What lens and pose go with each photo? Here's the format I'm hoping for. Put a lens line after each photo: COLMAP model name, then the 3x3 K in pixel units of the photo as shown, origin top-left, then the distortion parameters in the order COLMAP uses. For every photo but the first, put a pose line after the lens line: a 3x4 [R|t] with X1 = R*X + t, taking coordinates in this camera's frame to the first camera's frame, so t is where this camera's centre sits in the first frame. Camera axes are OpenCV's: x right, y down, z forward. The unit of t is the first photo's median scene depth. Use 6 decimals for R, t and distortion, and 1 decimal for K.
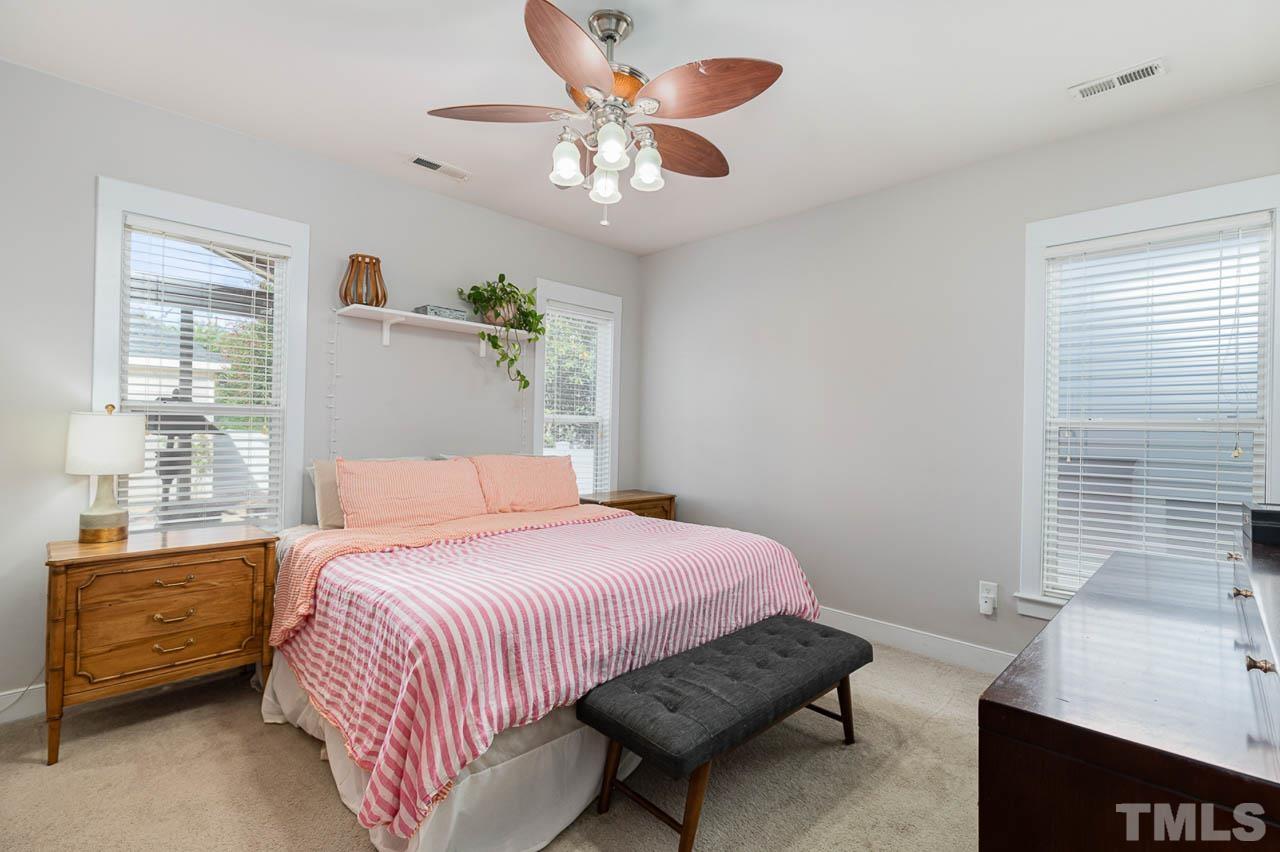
lens RADIAL K [[582.5, 0, 631.3], [0, 582.5, 419.8], [0, 0, 1]] dist [0.003430, -0.000058]
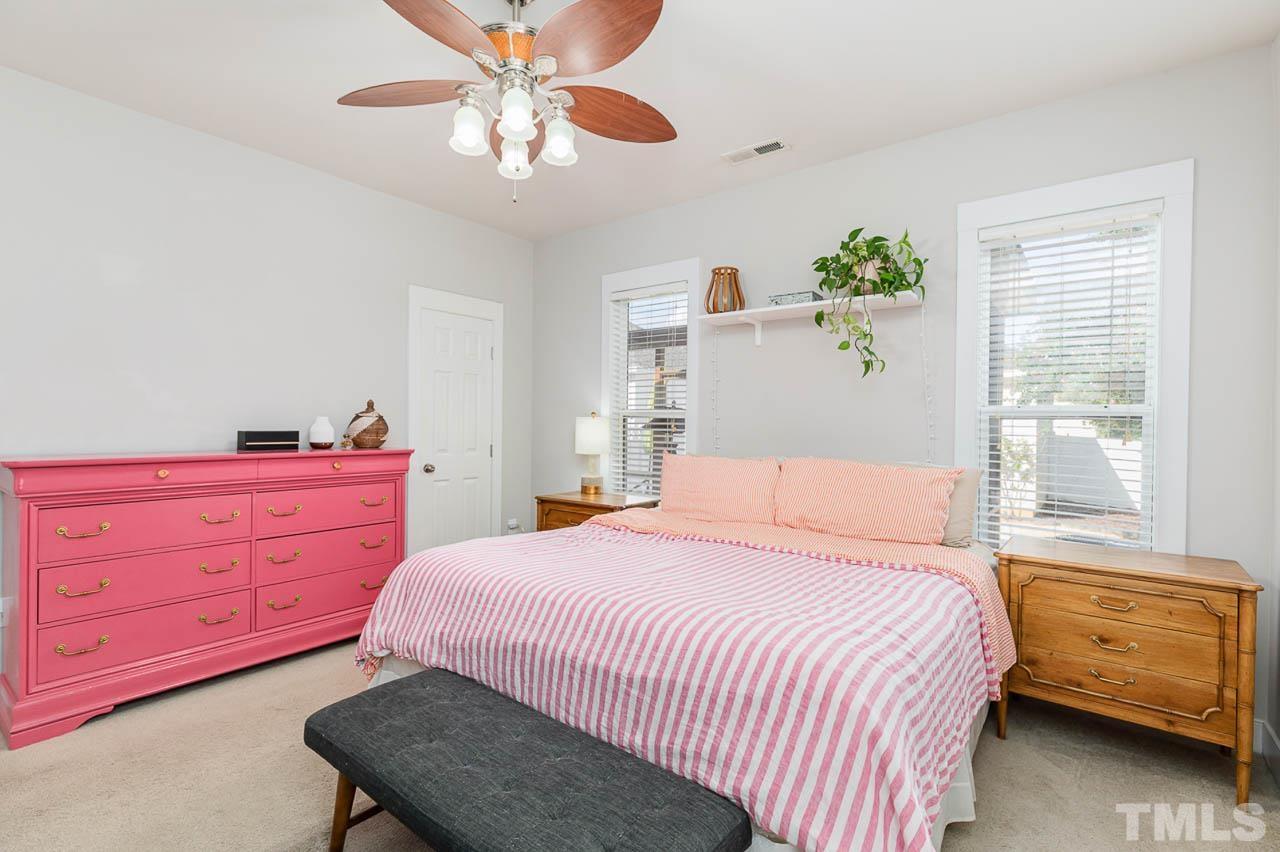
lens RADIAL K [[582.5, 0, 631.3], [0, 582.5, 419.8], [0, 0, 1]] dist [0.003430, -0.000058]
pose [[0.124246, -0.023467, -0.991974, 0.827345], [0.007719, 0.999713, -0.022683, 0.035907], [0.992221, -0.004839, 0.124392, 0.982316]]
